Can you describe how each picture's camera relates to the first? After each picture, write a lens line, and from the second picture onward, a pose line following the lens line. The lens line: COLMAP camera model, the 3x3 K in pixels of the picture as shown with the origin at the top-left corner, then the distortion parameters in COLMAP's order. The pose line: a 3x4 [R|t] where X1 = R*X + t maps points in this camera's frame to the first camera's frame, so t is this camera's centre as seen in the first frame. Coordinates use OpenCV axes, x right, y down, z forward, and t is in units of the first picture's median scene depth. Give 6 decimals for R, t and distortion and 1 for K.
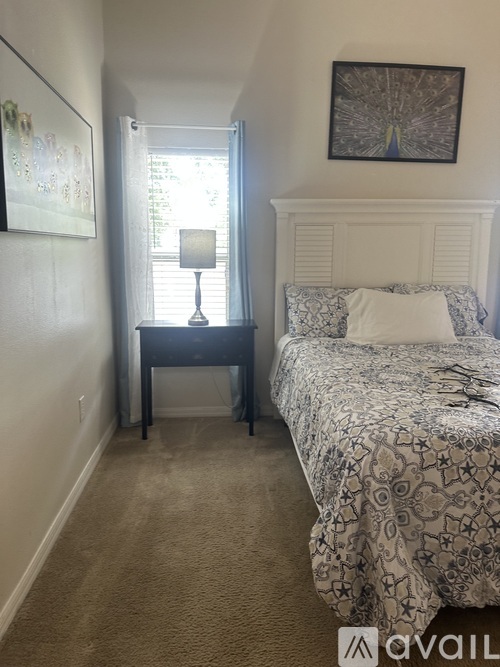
lens RADIAL K [[463.3, 0, 237.2], [0, 463.3, 331.0], [0, 0, 1]] dist [0.072592, -0.106520]
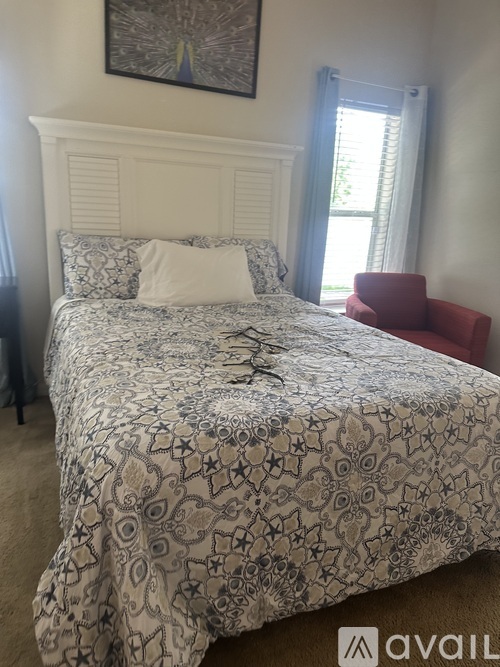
lens RADIAL K [[463.3, 0, 237.2], [0, 463.3, 331.0], [0, 0, 1]] dist [0.072592, -0.106520]
pose [[0.939427, -0.044788, 0.339811, 0.190565], [0.011017, 0.994859, 0.100668, -0.016258], [-0.342572, -0.090827, 0.935091, 0.237287]]
